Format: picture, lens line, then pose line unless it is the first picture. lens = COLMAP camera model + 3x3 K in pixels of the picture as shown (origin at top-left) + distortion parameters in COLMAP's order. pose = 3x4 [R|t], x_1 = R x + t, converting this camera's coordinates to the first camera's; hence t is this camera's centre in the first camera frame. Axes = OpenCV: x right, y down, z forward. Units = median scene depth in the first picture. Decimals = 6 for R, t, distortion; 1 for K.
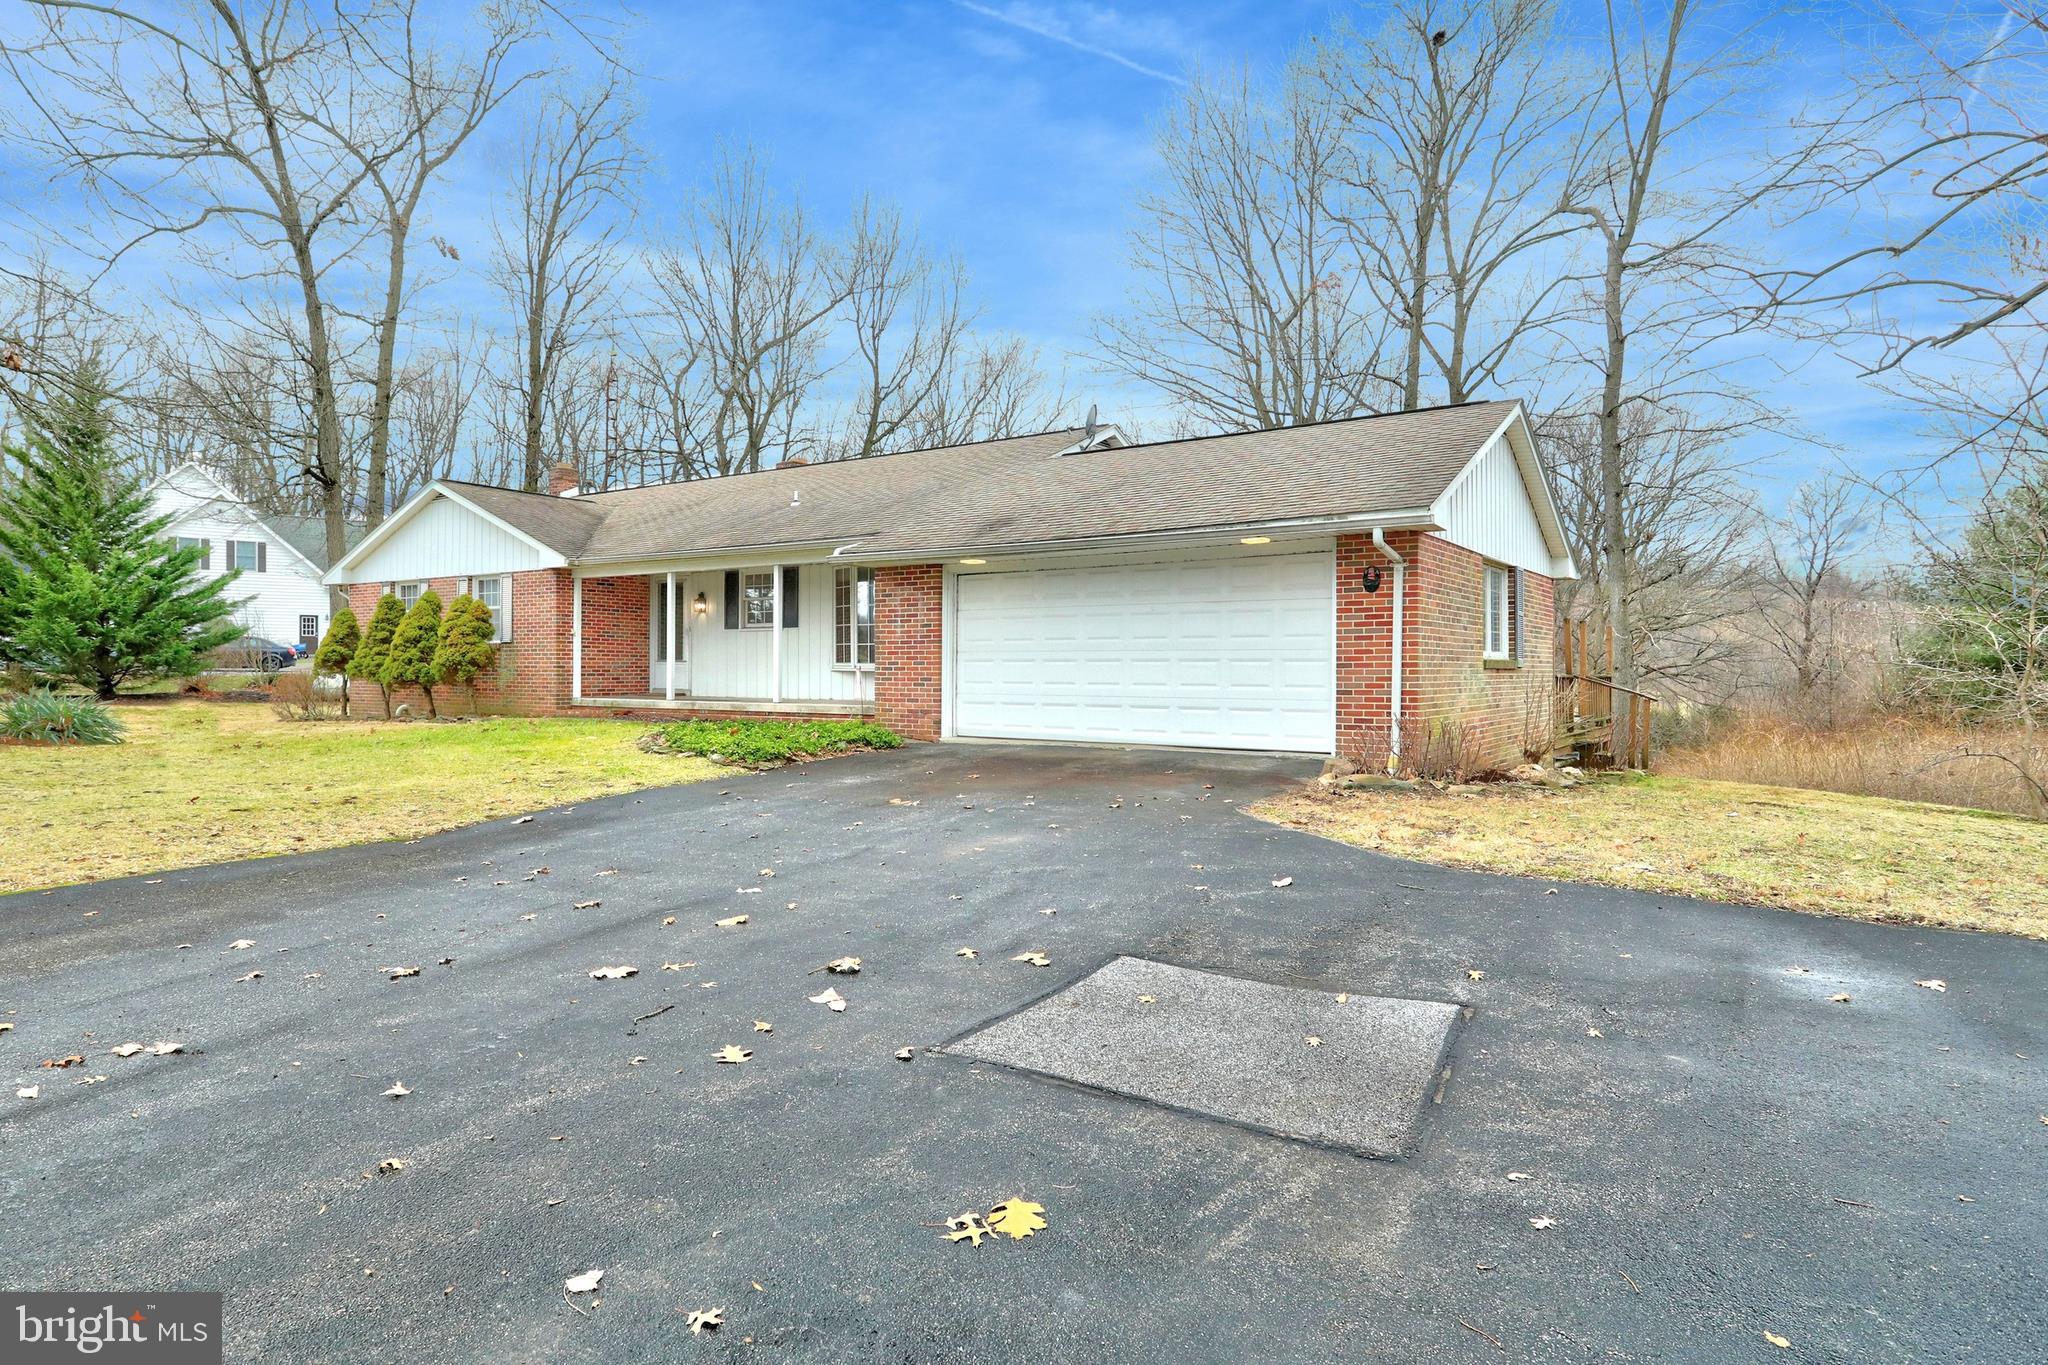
lens RADIAL K [[976.4, 0, 1024.0], [0, 976.4, 682.5], [0, 0, 1]] dist [-0.000035, 0.000043]
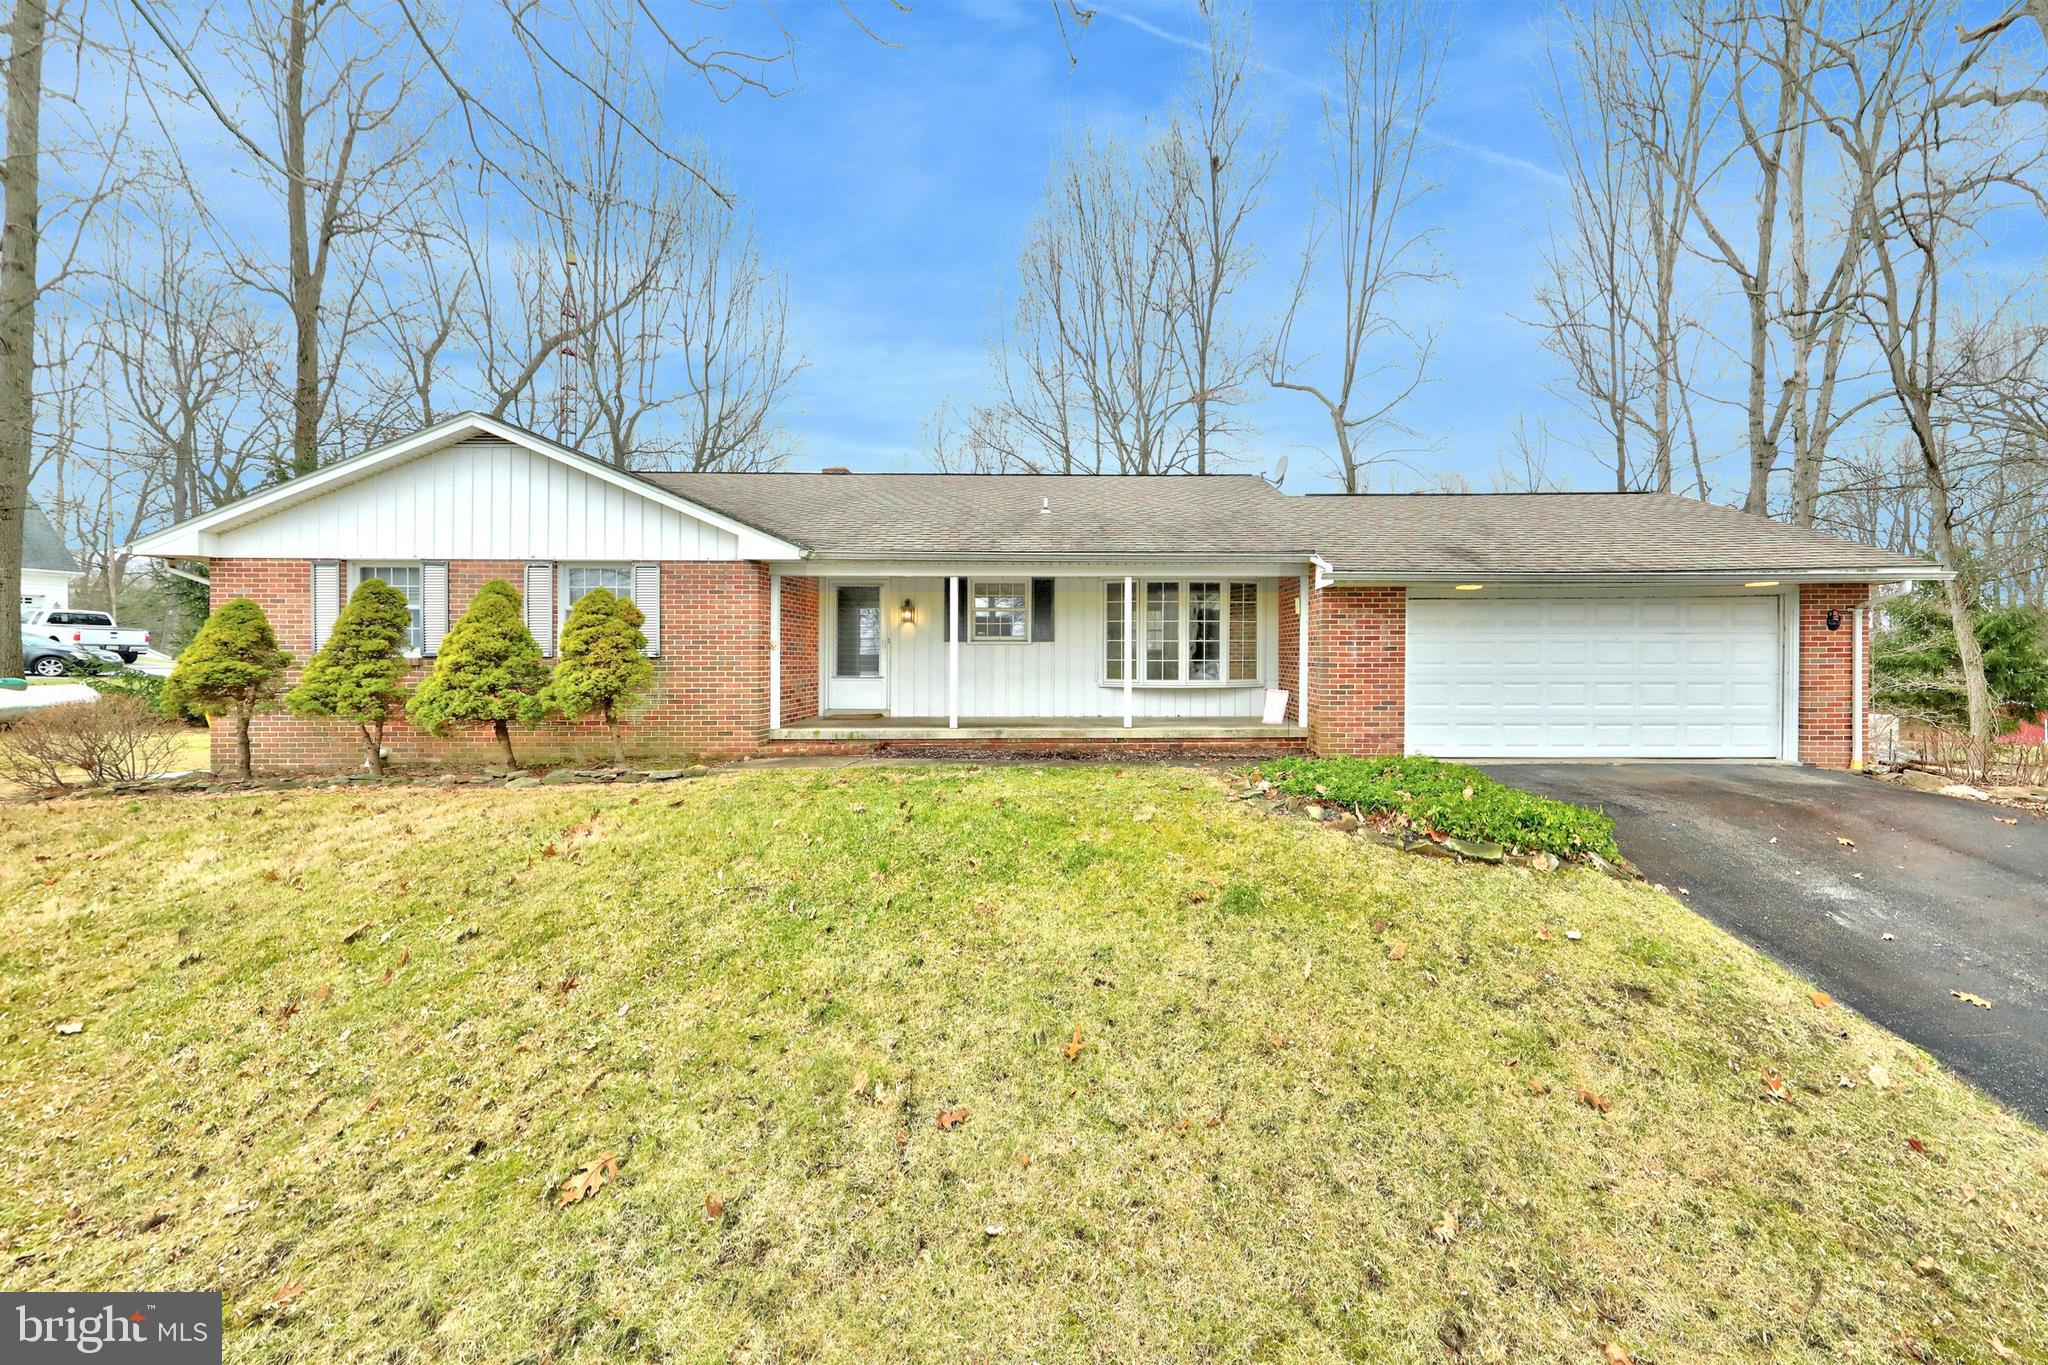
lens RADIAL K [[619.1, 0, 1023.8], [0, 619.1, 653.6], [0, 0, 1]] dist [0.007956, 0.000004]
pose [[0.856250, -0.002281, 0.516557, -0.558436], [0.011091, 0.999841, -0.013968, -0.036217], [-0.516443, 0.017689, 0.856139, 0.488472]]
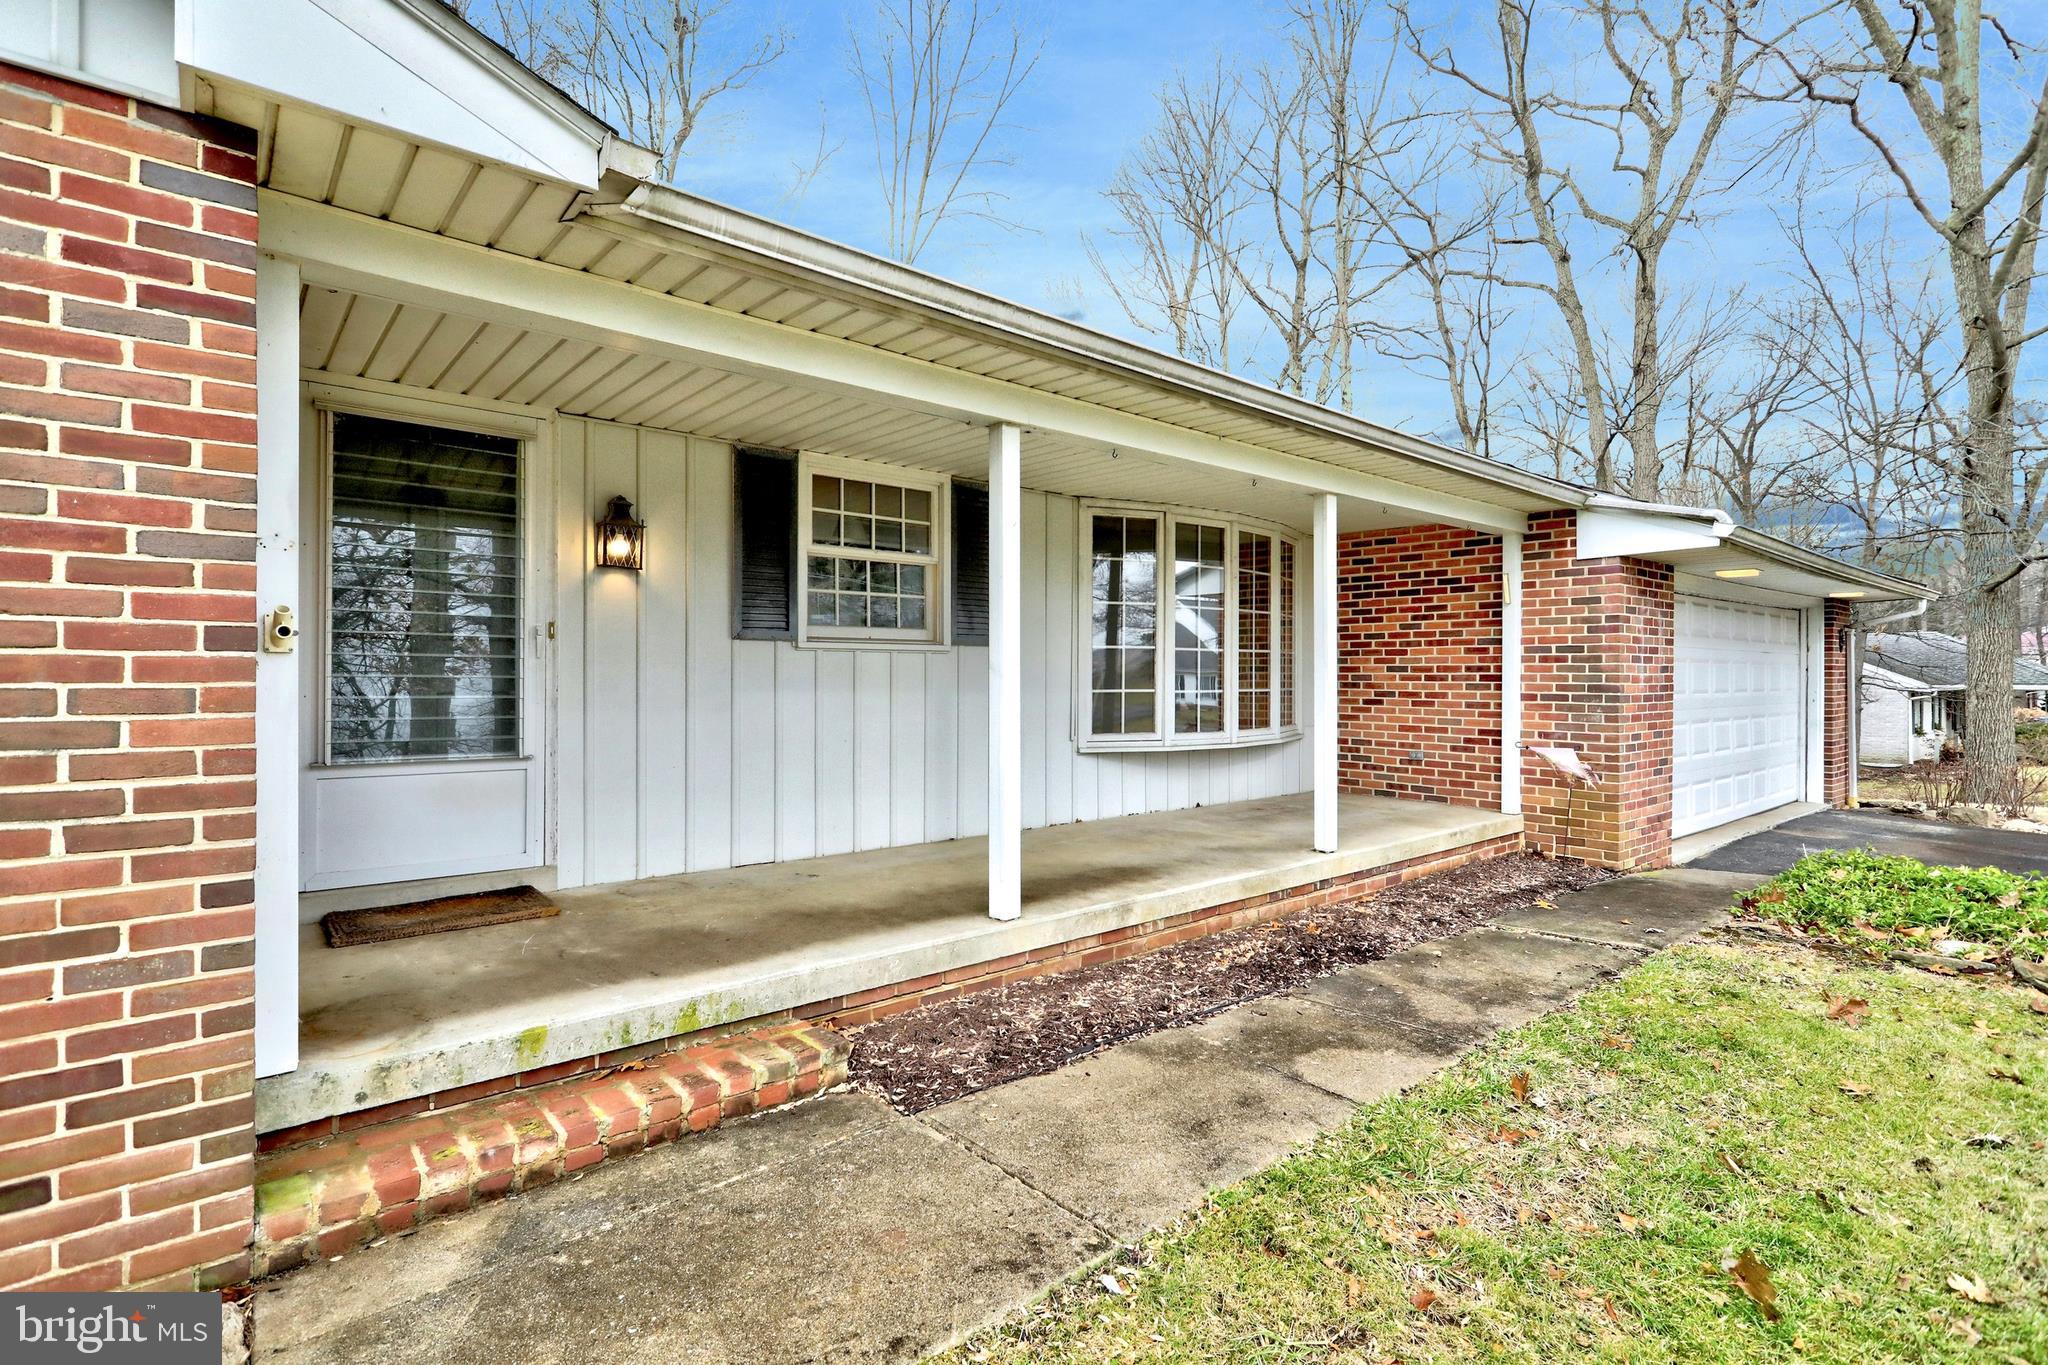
lens RADIAL K [[976.4, 0, 1024.0], [0, 976.4, 682.5], [0, 0, 1]] dist [-0.000035, 0.000043]
pose [[0.332863, -0.002804, 0.942971, -0.574148], [0.019198, 0.999808, -0.003803, -0.040251], [-0.942780, 0.019369, 0.332854, 0.839099]]
